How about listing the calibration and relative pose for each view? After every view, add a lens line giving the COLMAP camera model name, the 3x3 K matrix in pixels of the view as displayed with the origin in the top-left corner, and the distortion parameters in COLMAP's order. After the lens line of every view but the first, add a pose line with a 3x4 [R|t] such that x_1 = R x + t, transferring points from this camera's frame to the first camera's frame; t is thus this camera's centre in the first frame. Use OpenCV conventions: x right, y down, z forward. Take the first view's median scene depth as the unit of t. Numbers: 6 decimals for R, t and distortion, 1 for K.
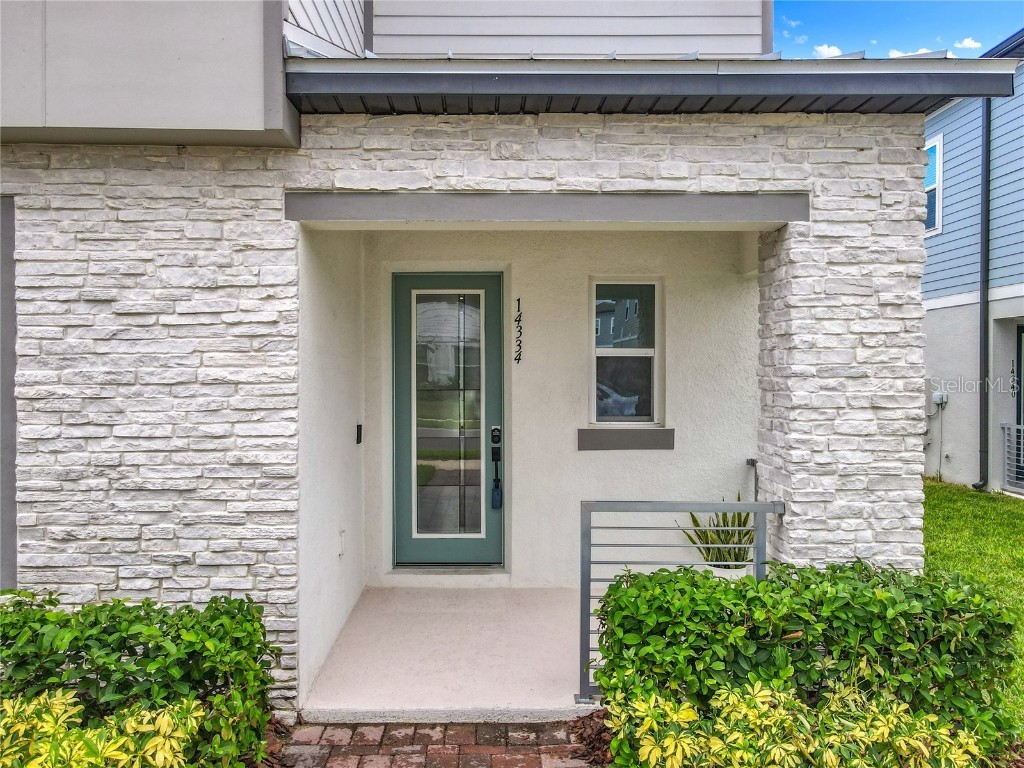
lens RADIAL K [[774.9, 0, 476.4], [0, 774.9, 377.7], [0, 0, 1]] dist [-0.004574, 0.033785]
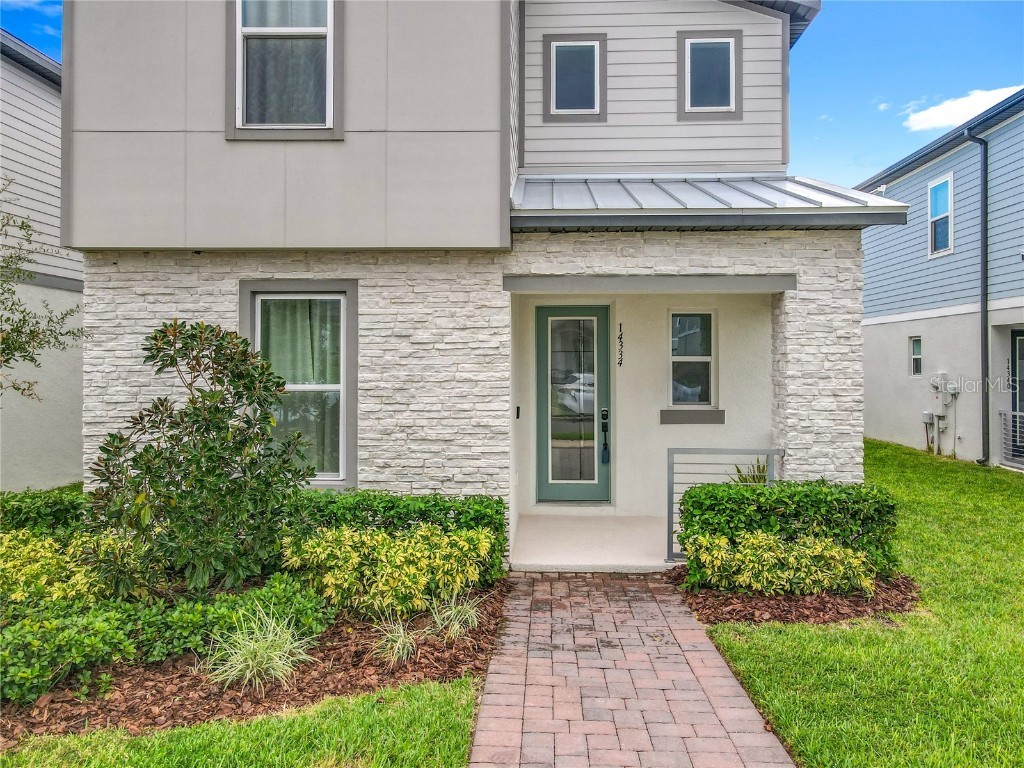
lens RADIAL K [[774.9, 0, 506.1], [0, 774.9, 353.6], [0, 0, 1]] dist [-0.004574, 0.033785]
pose [[0.999151, -0.000691, -0.041186, -0.165453], [-0.000122, 0.999805, -0.019724, -0.021549], [0.041191, 0.019713, 0.998957, -0.808836]]
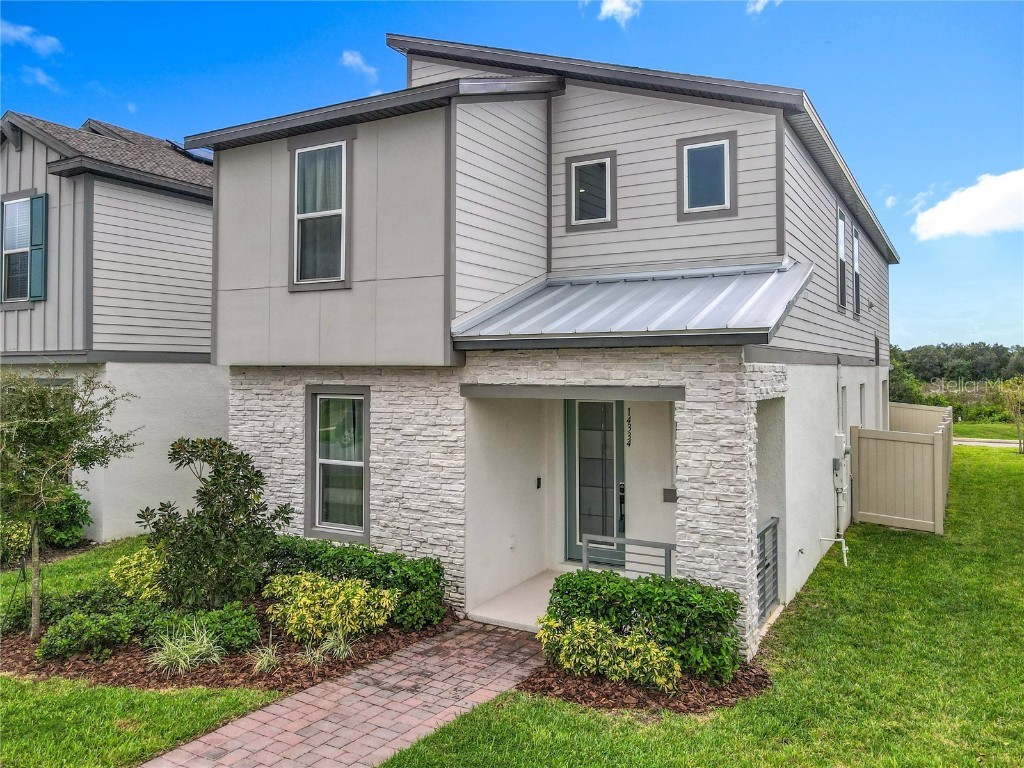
lens RADIAL K [[774.9, 0, 507.4], [0, 774.9, 342.7], [0, 0, 1]] dist [-0.004574, 0.033785]
pose [[0.859919, -0.018039, -0.510112, 1.051532], [-0.000772, 0.999328, -0.036641, -0.279255], [0.510431, 0.031902, 0.859327, -0.914149]]
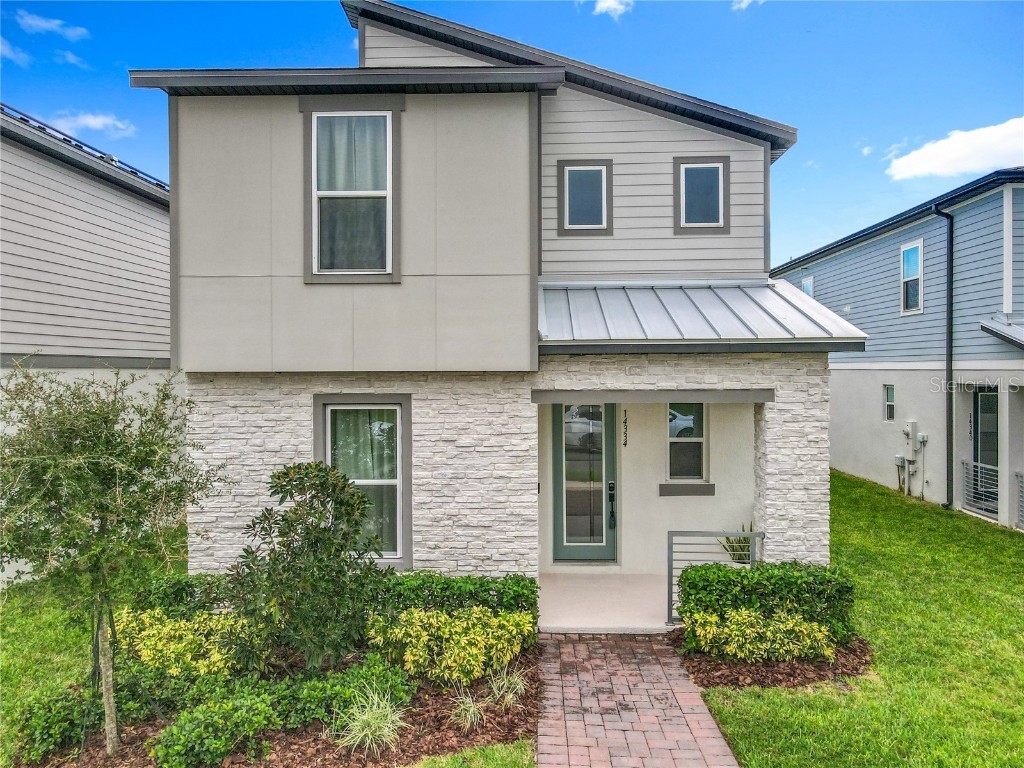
lens RADIAL K [[774.9, 0, 491.0], [0, 774.9, 368.7], [0, 0, 1]] dist [-0.004574, 0.033785]
pose [[0.998950, -0.005219, -0.045507, -0.261611], [0.005175, 0.999986, -0.001075, -0.299408], [0.045512, 0.000839, 0.998963, -1.197739]]
